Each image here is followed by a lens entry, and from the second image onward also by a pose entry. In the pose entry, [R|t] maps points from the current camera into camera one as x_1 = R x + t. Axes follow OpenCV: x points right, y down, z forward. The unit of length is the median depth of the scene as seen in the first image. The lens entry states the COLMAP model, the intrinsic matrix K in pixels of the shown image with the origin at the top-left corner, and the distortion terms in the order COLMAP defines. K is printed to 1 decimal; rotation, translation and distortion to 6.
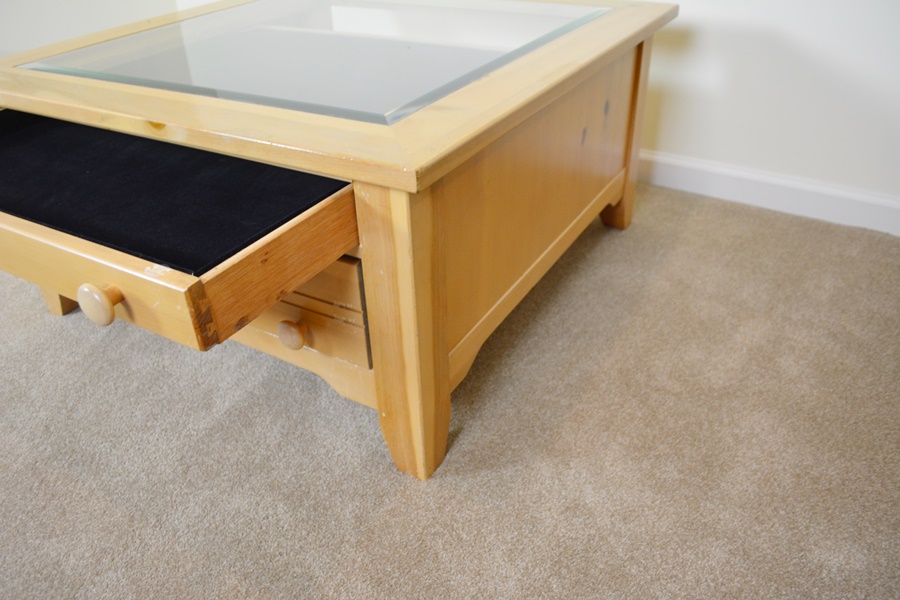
lens RADIAL K [[698.5, 0, 450.0], [0, 698.5, 300.0], [0, 0, 1]] dist [-0.082262, 0.008777]
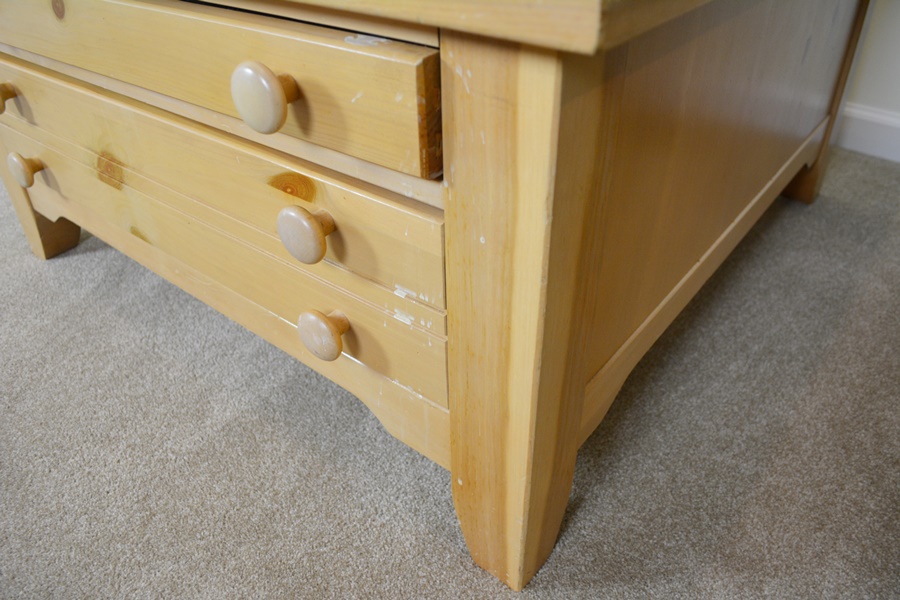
lens RADIAL K [[698.5, 0, 450.0], [0, 698.5, 300.0], [0, 0, 1]] dist [-0.082262, 0.008777]
pose [[0.989880, 0.090278, -0.109492, -0.048077], [-0.084213, 0.994711, 0.058808, -0.018947], [0.114222, -0.048992, 0.992247, 0.385161]]
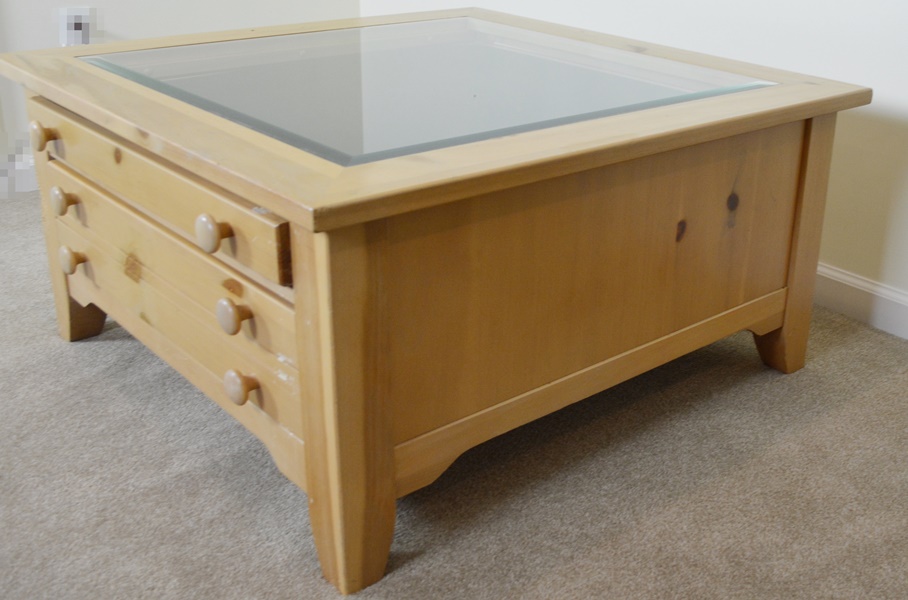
lens RADIAL K [[1070.5, 0, 605.8], [0, 1070.5, 262.7], [0, 0, 1]] dist [-0.093640, 0.025799]
pose [[0.966395, 0.158560, -0.202334, 0.415066], [-0.196893, 0.962609, -0.186055, 0.050325], [0.165268, 0.219641, 0.961480, -0.208742]]
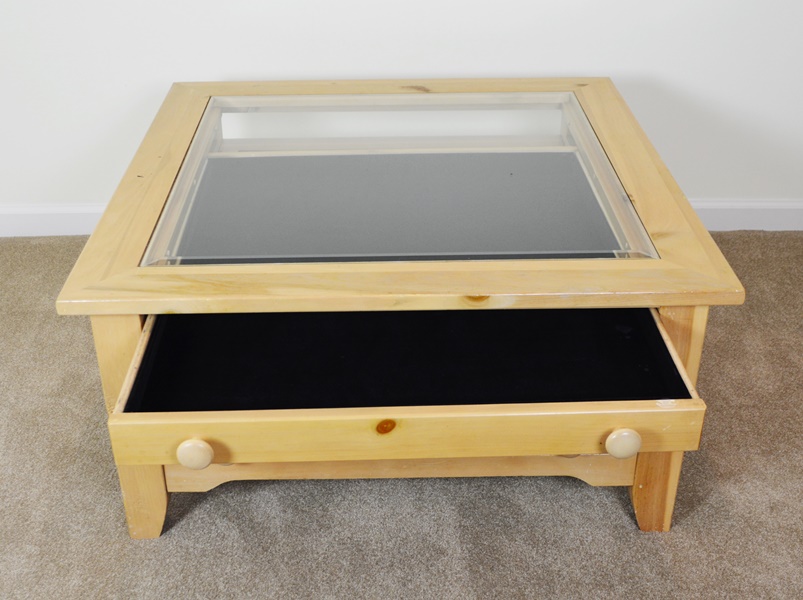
lens RADIAL K [[1034.5, 0, 401.5], [0, 1034.5, 300.0], [0, 0, 1]] dist [-0.093447, 0.012332]
pose [[0.850835, -0.238784, 0.468041, -1.073513], [0.267219, 0.963618, 0.005849, -0.237560], [-0.452410, 0.120093, 0.883687, -0.367356]]
